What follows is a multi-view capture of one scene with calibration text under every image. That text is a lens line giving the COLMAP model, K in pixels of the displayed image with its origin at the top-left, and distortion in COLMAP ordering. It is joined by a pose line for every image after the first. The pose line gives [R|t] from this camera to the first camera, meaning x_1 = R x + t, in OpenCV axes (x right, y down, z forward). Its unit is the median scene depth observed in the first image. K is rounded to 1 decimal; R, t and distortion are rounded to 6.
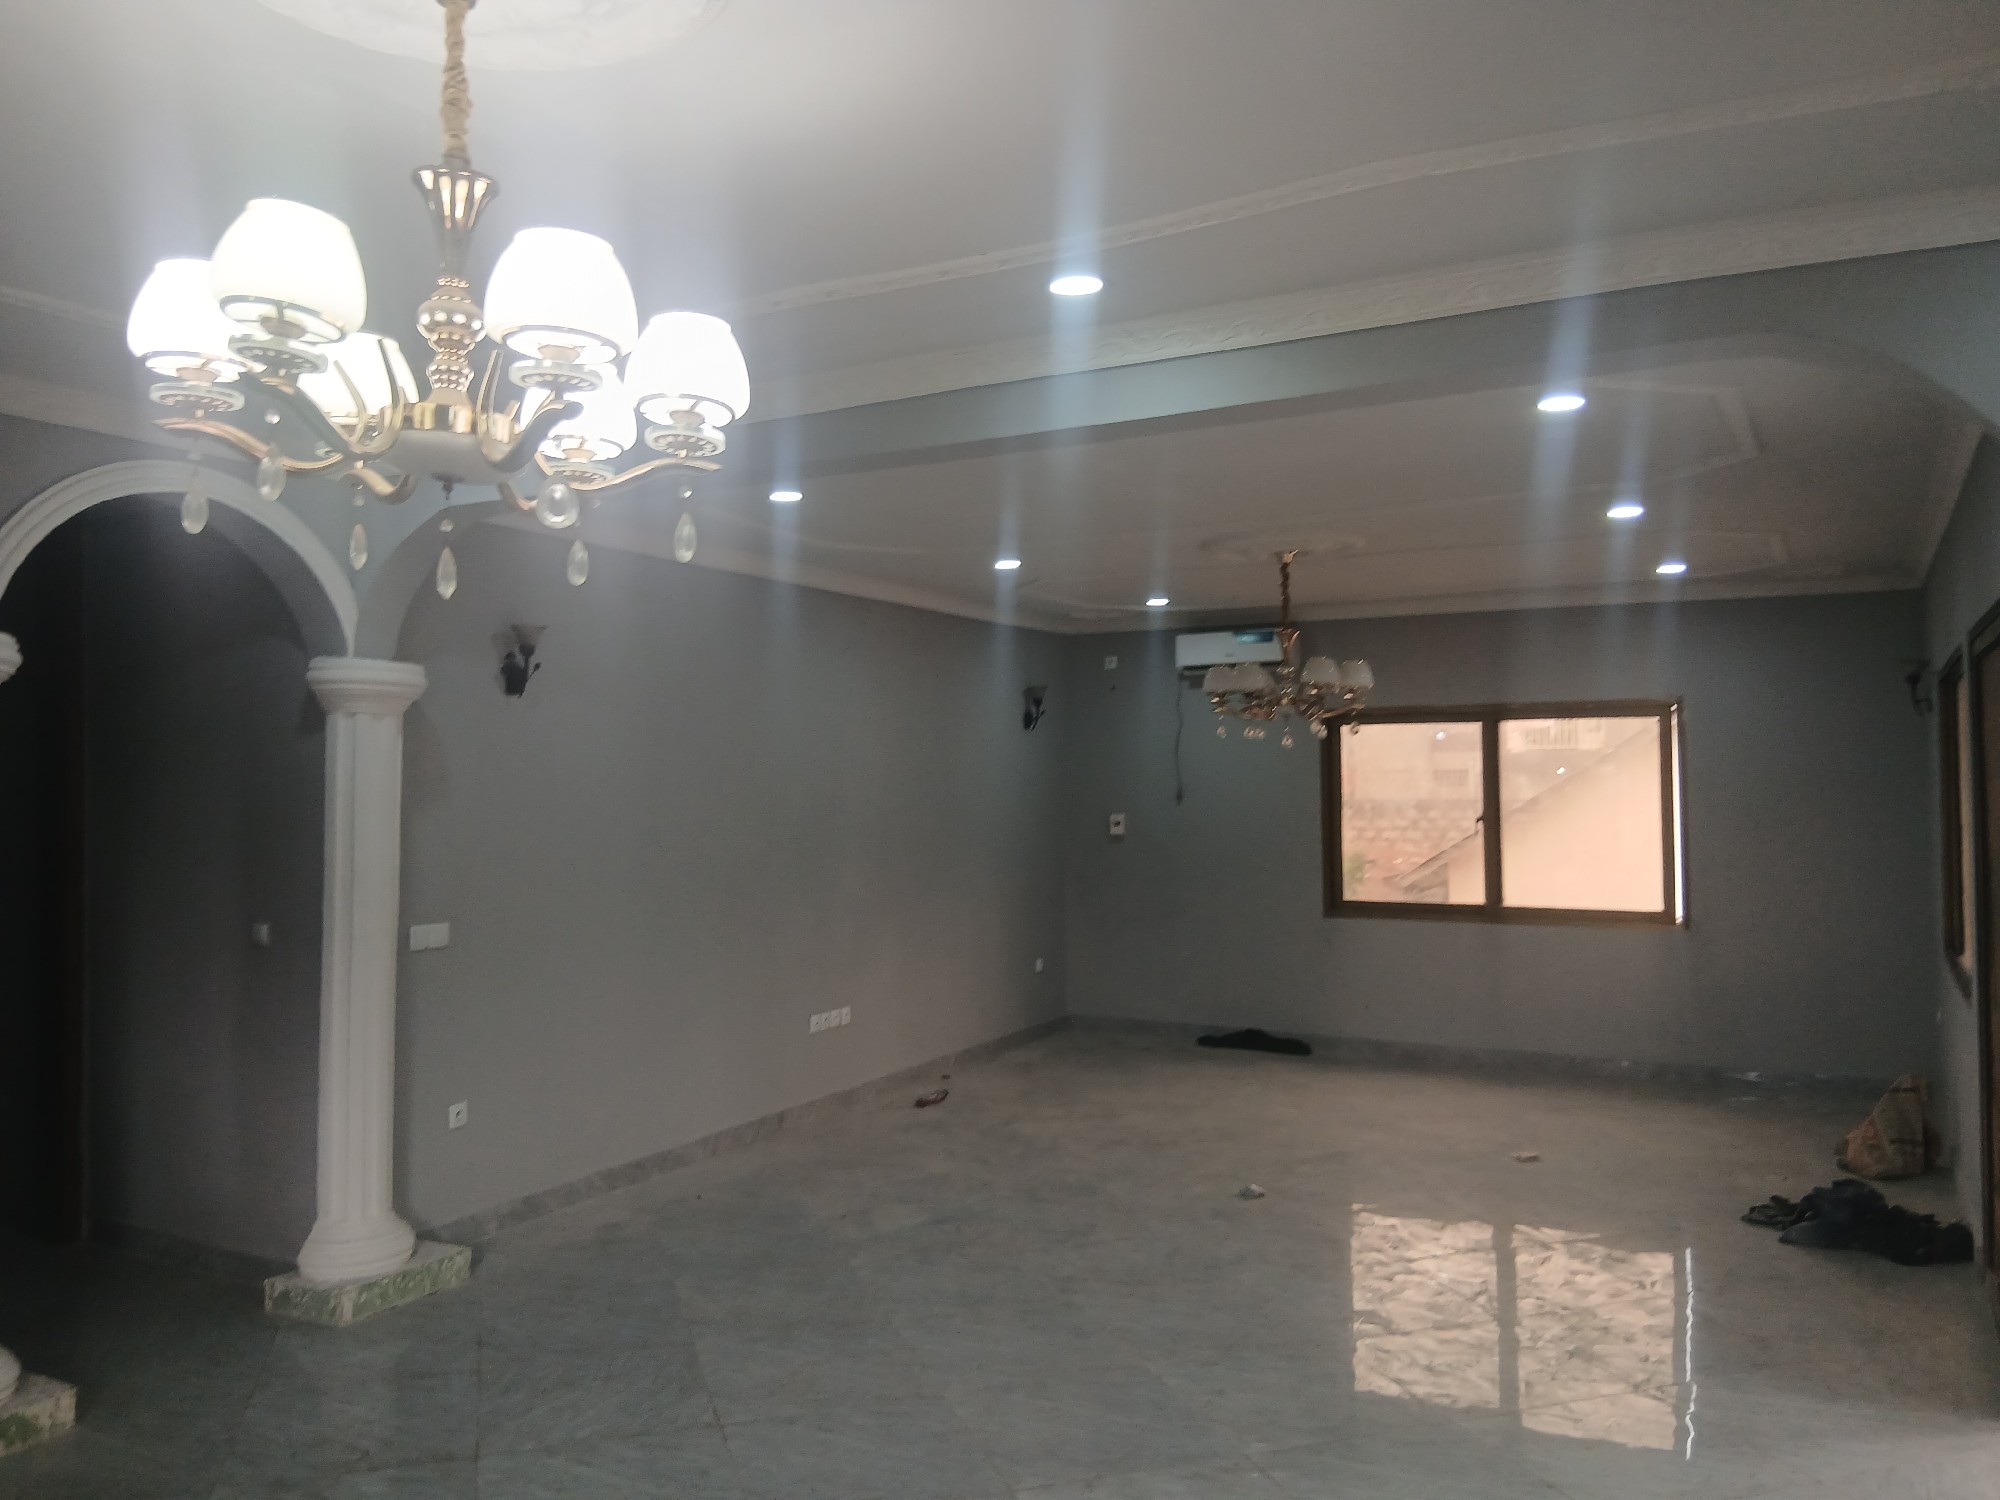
lens RADIAL K [[1544.1, 0, 997.1], [0, 1544.1, 750.1], [0, 0, 1]] dist [0.107901, -0.218099]
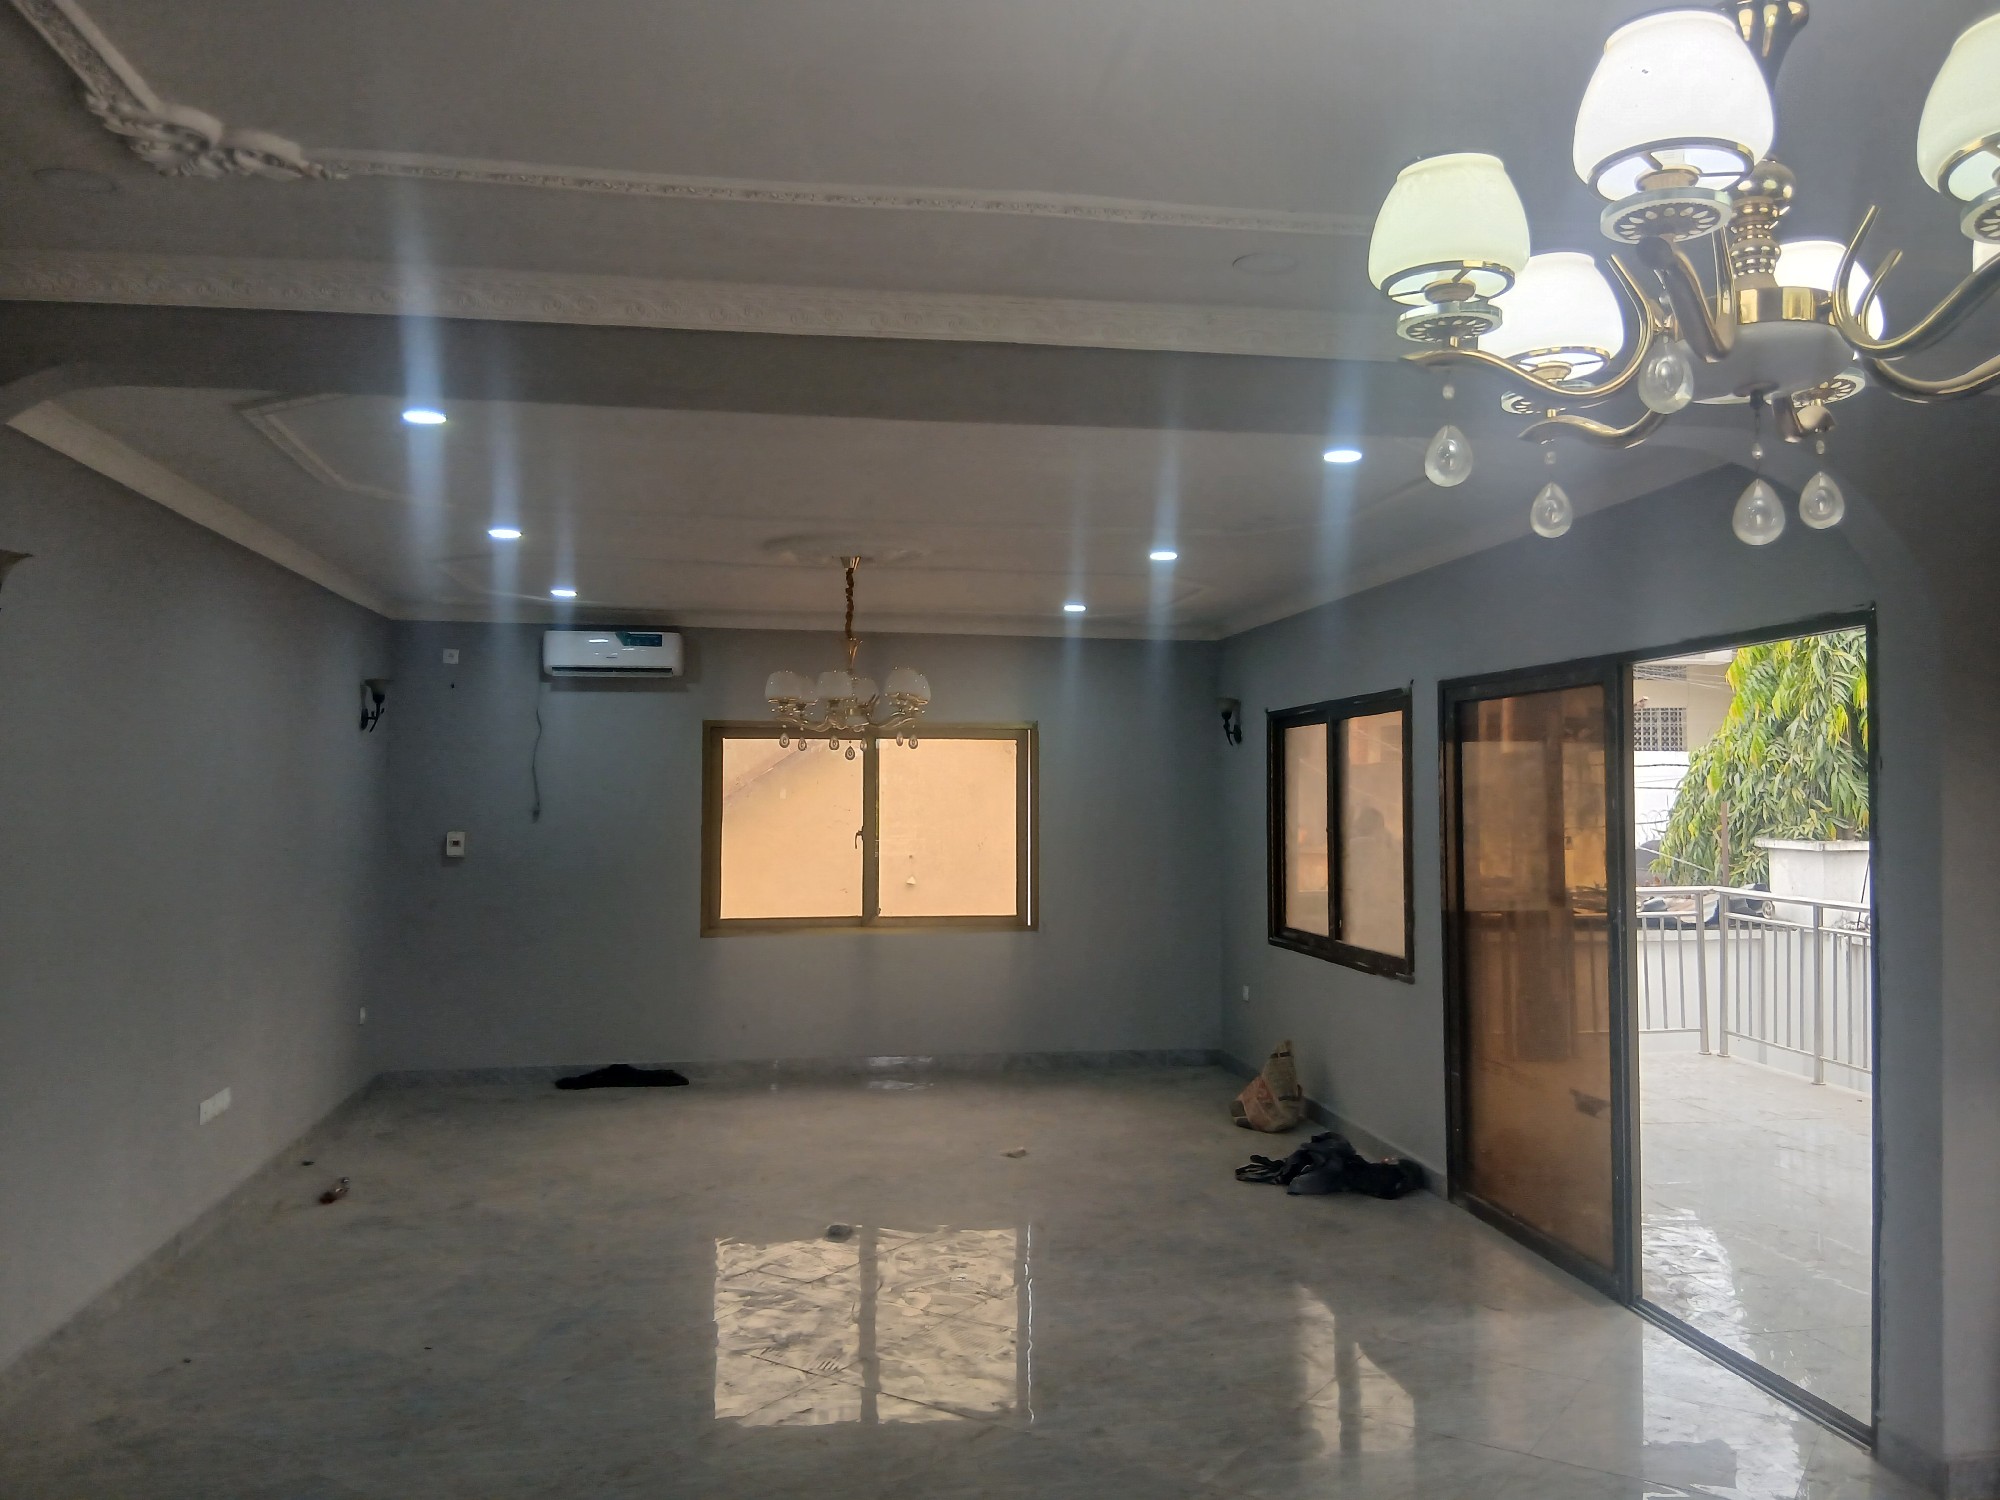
lens RADIAL K [[1544.1, 0, 997.1], [0, 1544.1, 750.1], [0, 0, 1]] dist [0.107901, -0.218099]
pose [[0.782107, 0.026916, 0.622563, -0.258358], [-0.019993, 0.999636, -0.018102, 0.005921], [-0.622824, 0.001710, 0.782360, 0.144912]]
